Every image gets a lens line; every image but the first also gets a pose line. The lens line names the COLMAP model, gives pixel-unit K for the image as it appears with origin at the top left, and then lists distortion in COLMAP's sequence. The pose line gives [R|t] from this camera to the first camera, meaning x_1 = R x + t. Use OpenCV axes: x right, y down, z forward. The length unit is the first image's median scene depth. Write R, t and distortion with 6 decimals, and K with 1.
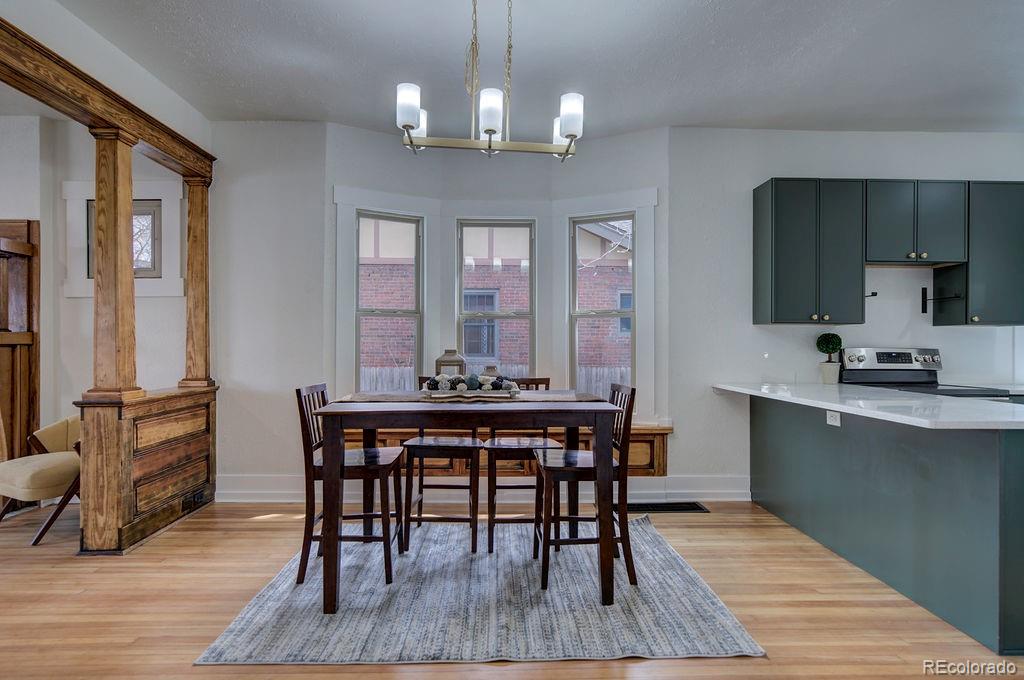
lens RADIAL K [[529.6, 0, 511.6], [0, 529.6, 346.3], [0, 0, 1]] dist [-0.004429, -0.000965]
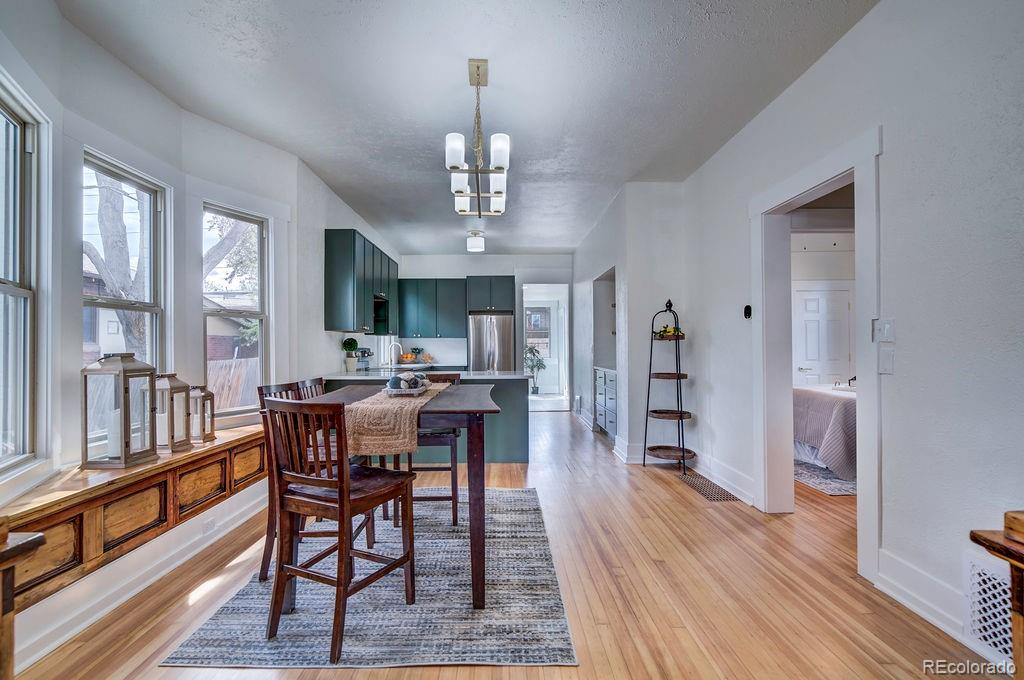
lens RADIAL K [[483.4, 0, 504.5], [0, 483.4, 343.9], [0, 0, 1]] dist [-0.007670, -0.000217]
pose [[0.021090, 0.005368, 0.999763, -0.765806], [0.005871, 0.999968, -0.005493, 0.001142], [-0.999760, 0.005985, 0.021057, 0.545901]]
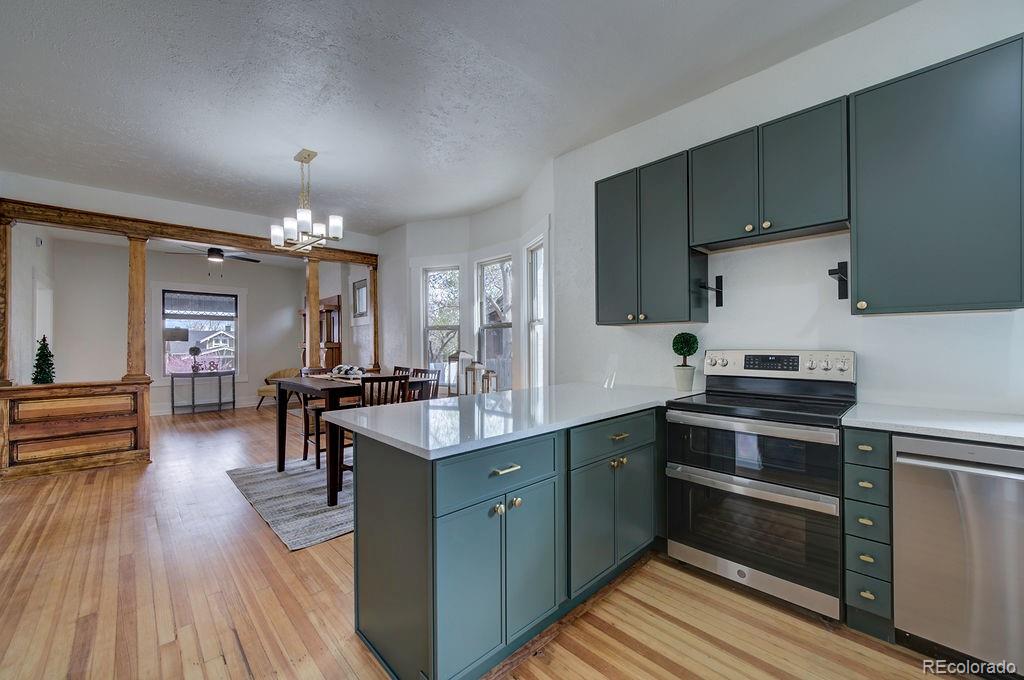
lens RADIAL K [[406.1, 0, 505.8], [0, 406.1, 342.7], [0, 0, 1]] dist [-0.001312, -0.000128]
pose [[0.664309, -0.009537, -0.747397, 0.929328], [0.007147, 0.999954, -0.006407, -0.006180], [0.747424, -0.001086, 0.664347, 0.341097]]
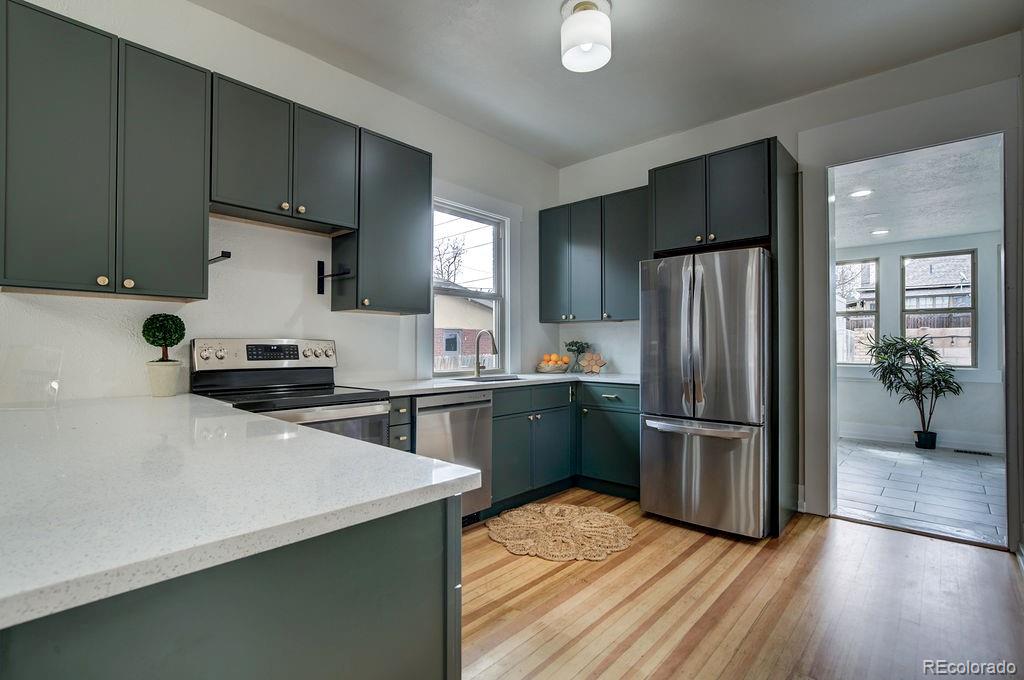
lens RADIAL K [[483.4, 0, 504.5], [0, 483.4, 343.9], [0, 0, 1]] dist [-0.007670, -0.000217]
pose [[0.693984, 0.001582, 0.719989, 0.484487], [-0.001643, 0.999998, -0.000613, 0.010366], [-0.719989, -0.000757, 0.693985, 0.334164]]
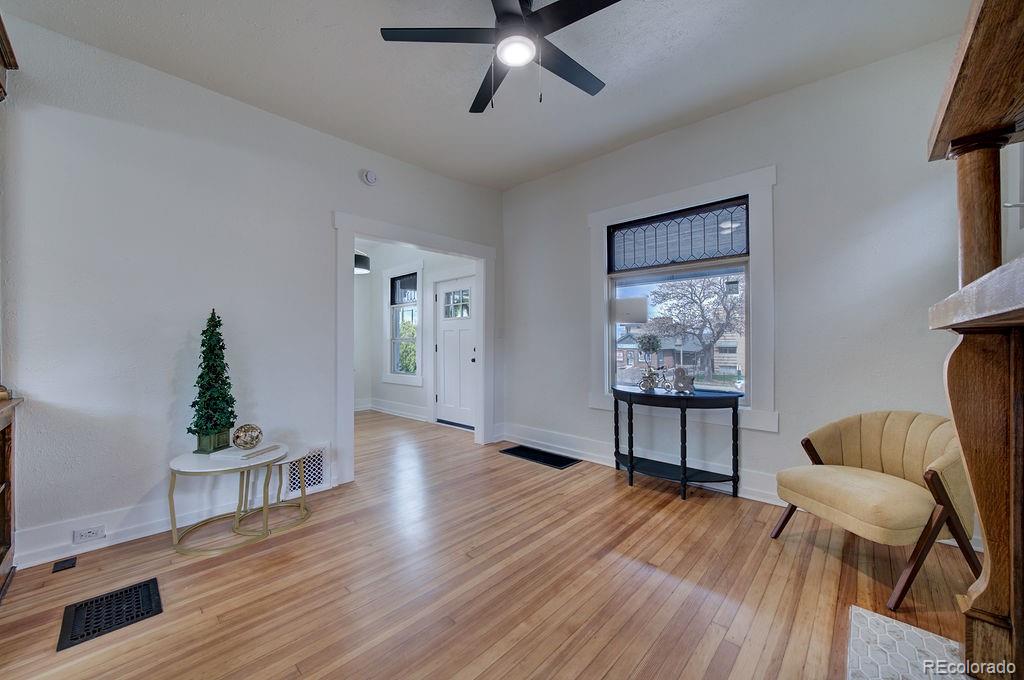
lens RADIAL K [[378.2, 0, 512.0], [0, 378.2, 340.0], [0, 0, 1]] dist [-0.011651, 0.000043]
pose [[-0.693177, -0.006490, -0.720738, -0.704716], [0.000190, 0.999958, -0.009188, 0.011501], [0.720767, -0.006506, -0.693147, 0.869595]]
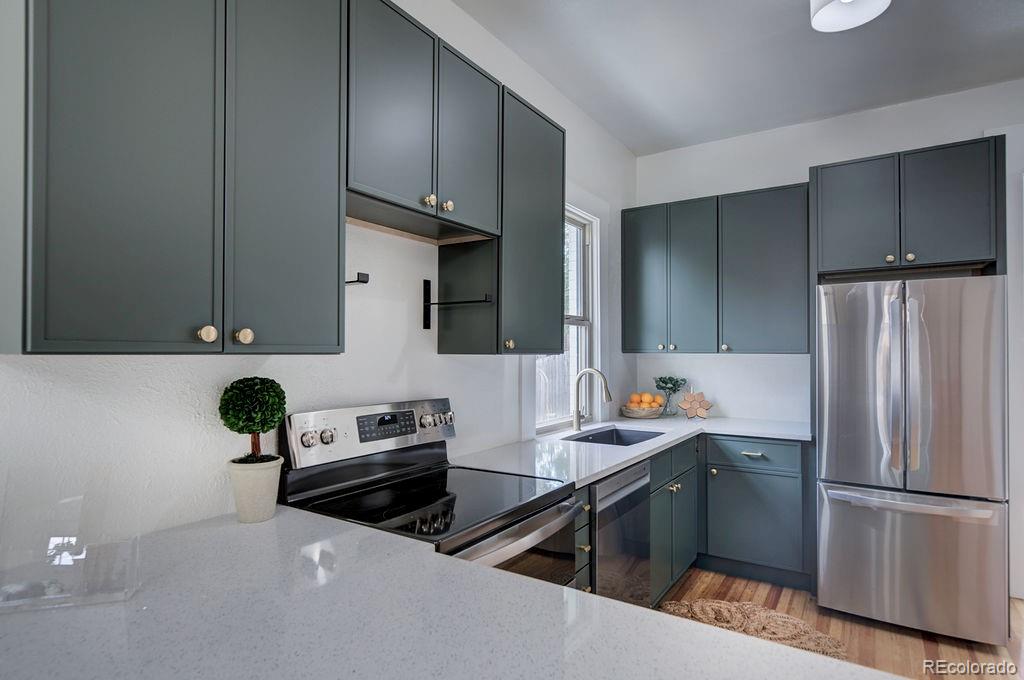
lens RADIAL K [[553.3, 0, 500.7], [0, 553.3, 347.6], [0, 0, 1]] dist [0.000720, 0.001799]
pose [[0.571574, 0.004945, 0.820536, 0.397656], [0.000166, 0.999981, -0.006142, -0.043528], [-0.820550, 0.003647, 0.571562, 0.663639]]
